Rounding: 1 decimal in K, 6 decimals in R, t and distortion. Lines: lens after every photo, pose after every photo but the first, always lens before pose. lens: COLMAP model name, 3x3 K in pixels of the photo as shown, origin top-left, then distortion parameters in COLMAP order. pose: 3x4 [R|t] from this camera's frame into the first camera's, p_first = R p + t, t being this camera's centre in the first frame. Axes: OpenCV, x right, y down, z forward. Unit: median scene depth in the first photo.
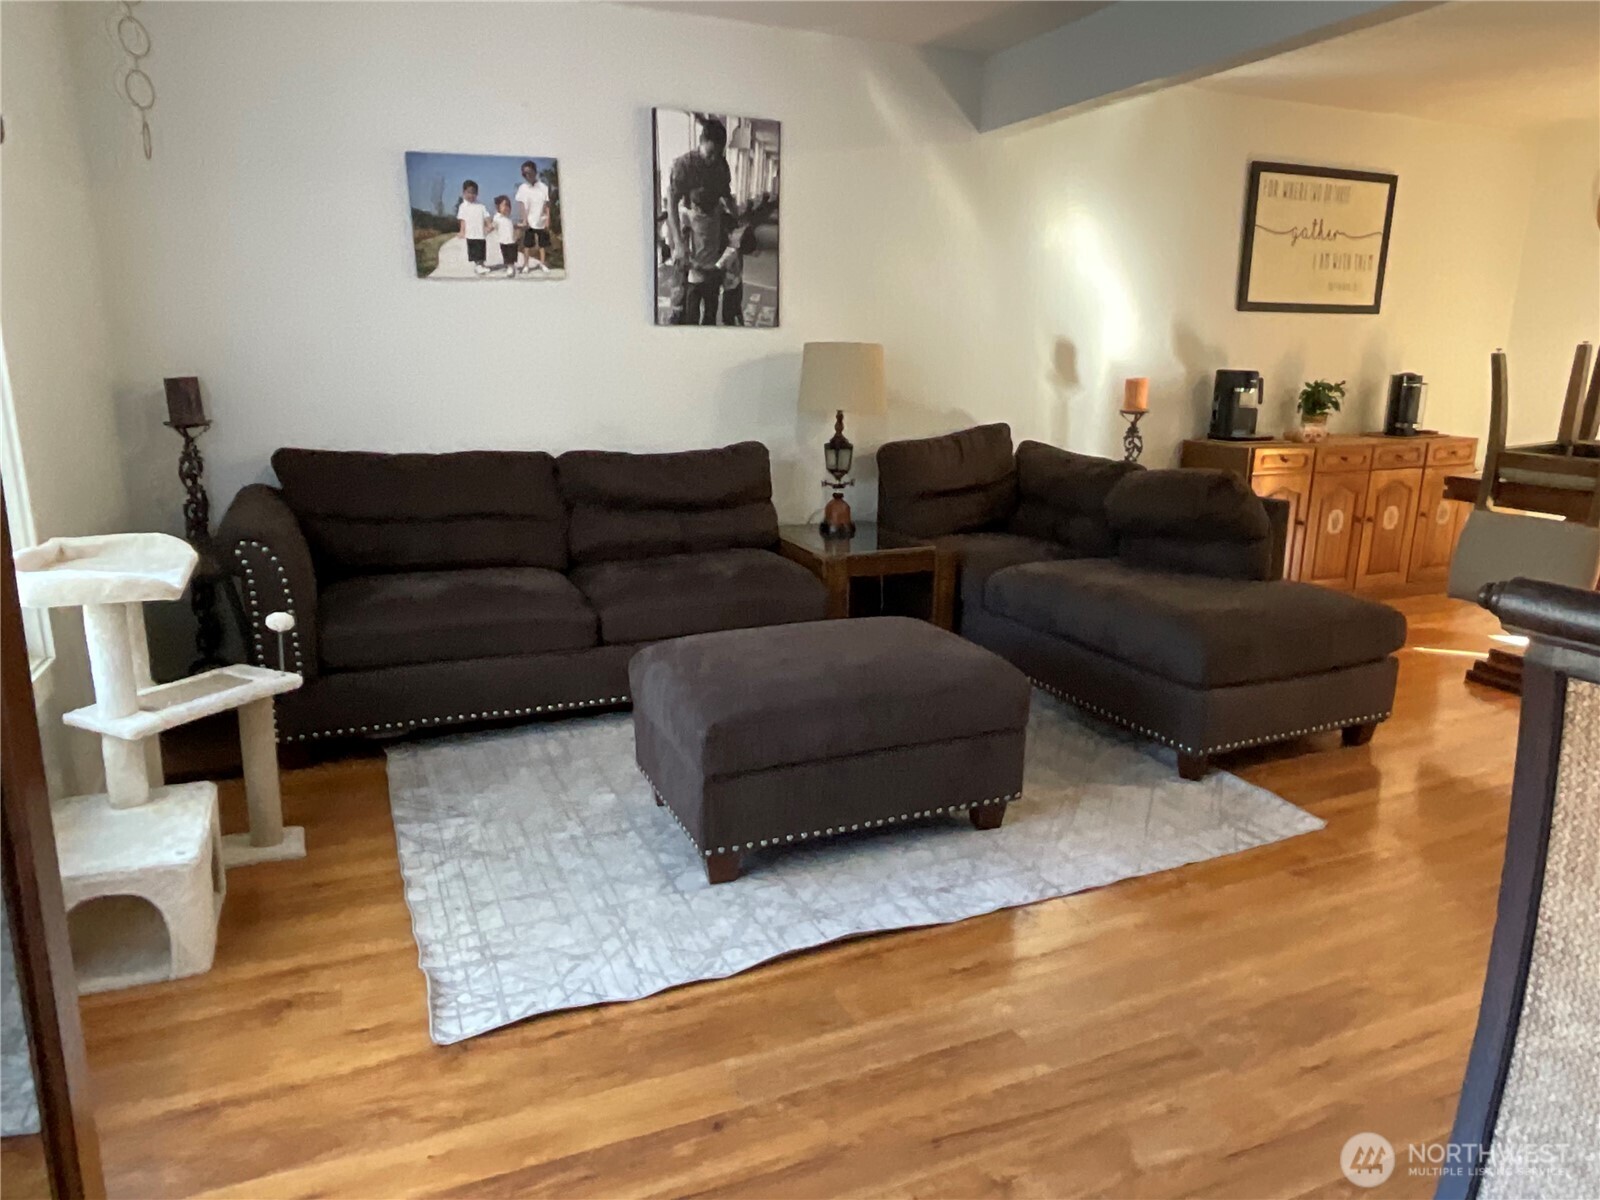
lens RADIAL K [[1047.2, 0, 791.7], [0, 1047.2, 606.2], [0, 0, 1]] dist [-0.010813, 0.003701]
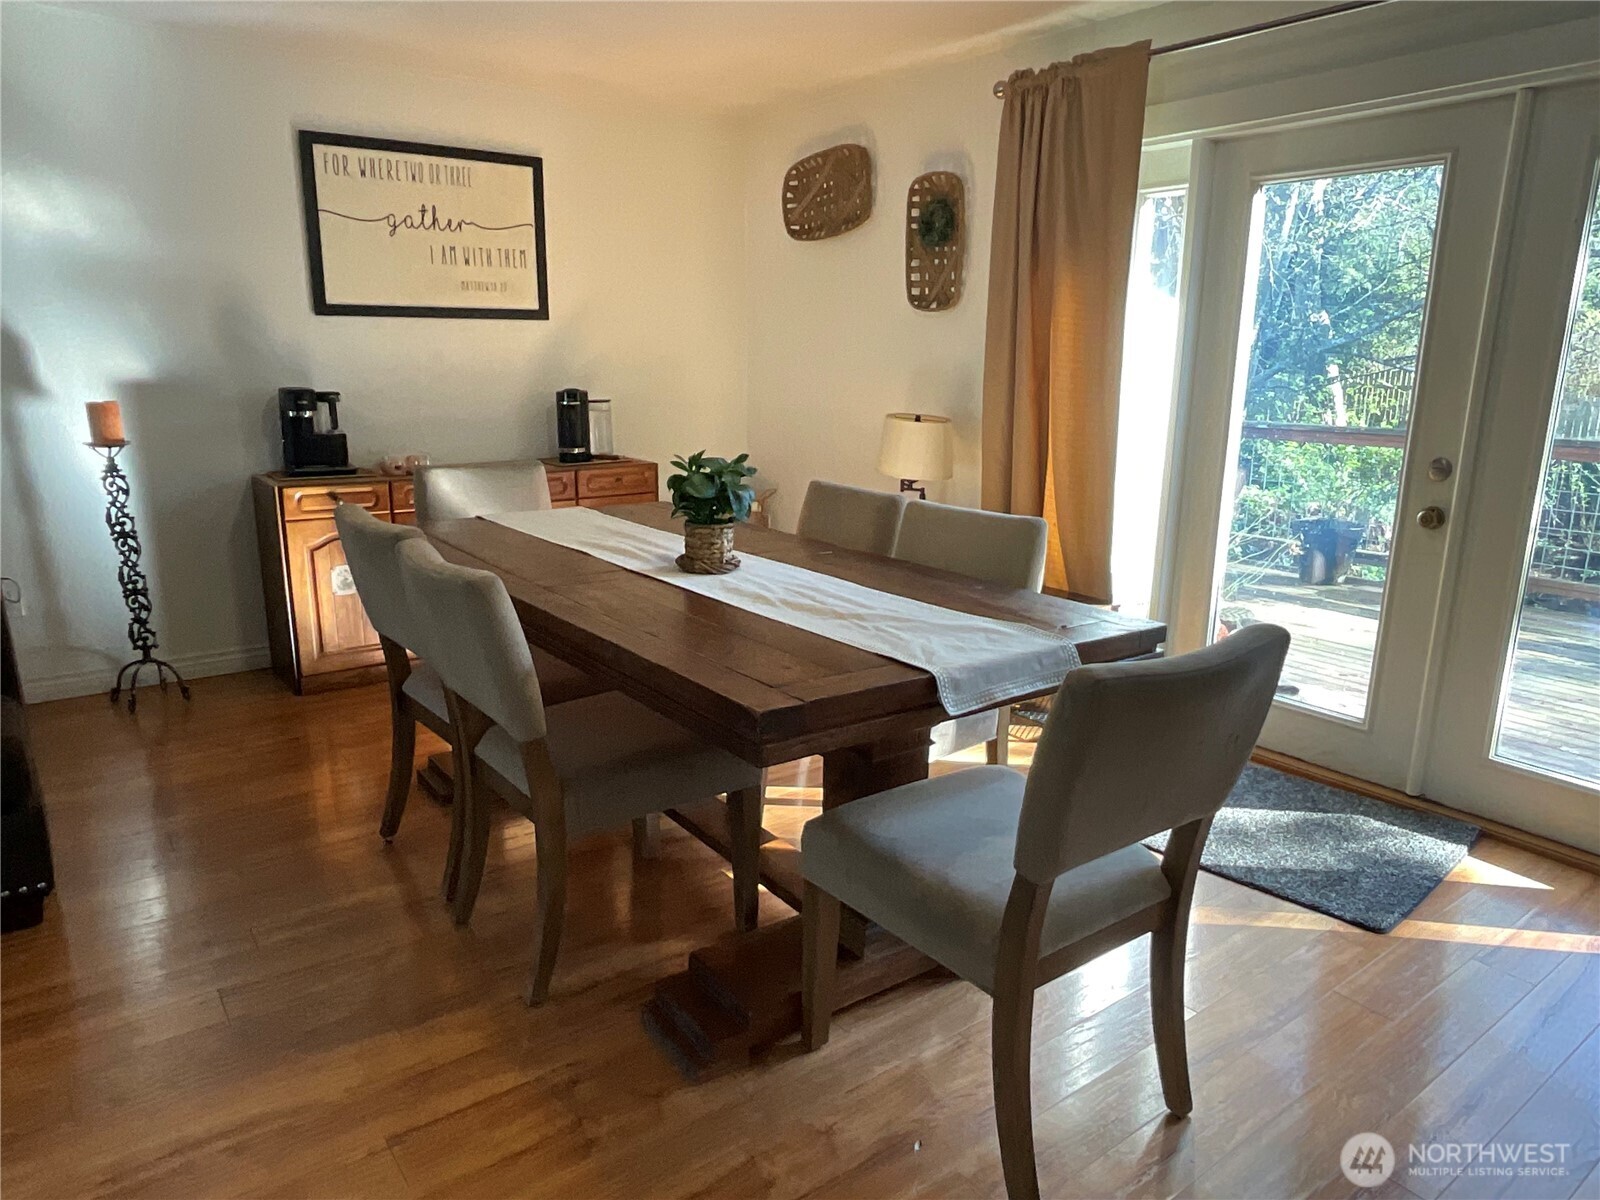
lens RADIAL K [[1047.2, 0, 800.2], [0, 1047.2, 601.6], [0, 0, 1]] dist [-0.010813, 0.003701]
pose [[0.973242, -0.045175, 0.225299, 0.590306], [0.043974, 0.998979, 0.010350, -0.050130], [-0.225536, -0.000166, 0.974235, 0.119795]]
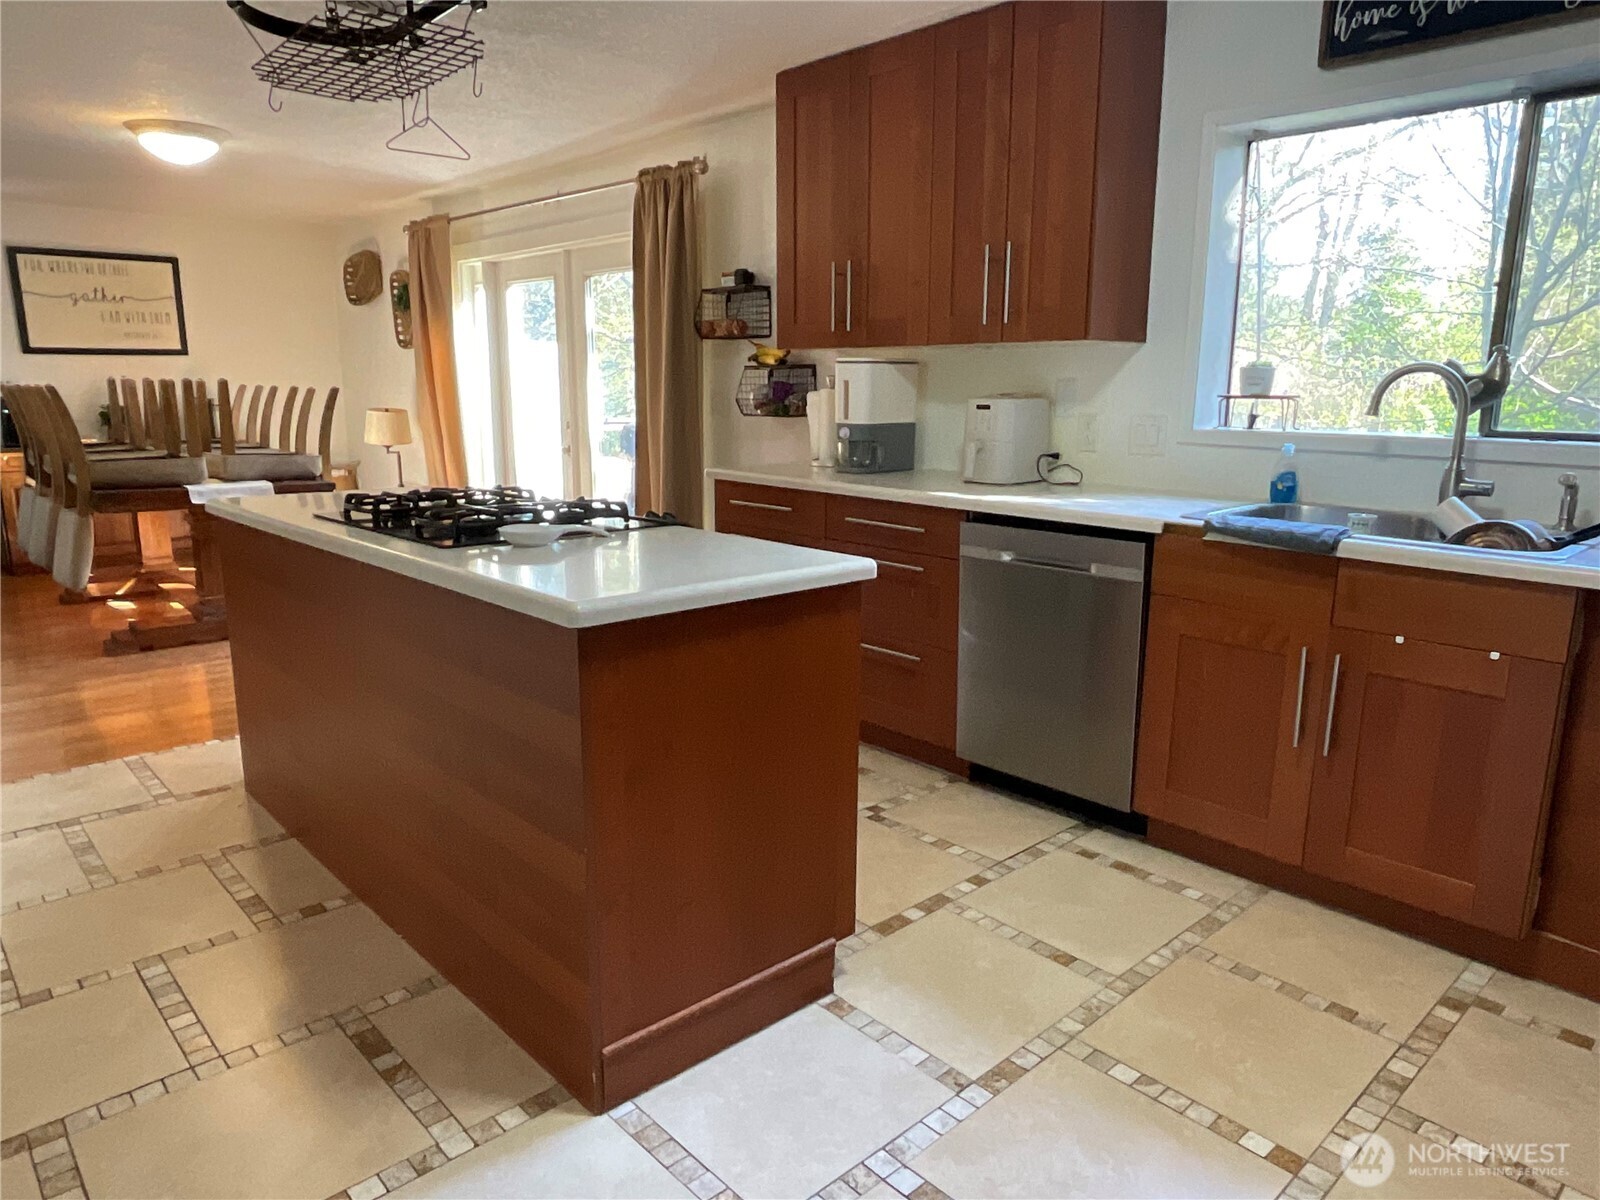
lens RADIAL K [[1047.2, 0, 804.2], [0, 1047.2, 601.3], [0, 0, 1]] dist [-0.010813, 0.003701]
pose [[0.944546, -0.067627, 0.321339, 0.914201], [0.073597, 0.997267, -0.006453, 0.121361], [-0.320025, 0.029745, 0.946942, -0.593738]]
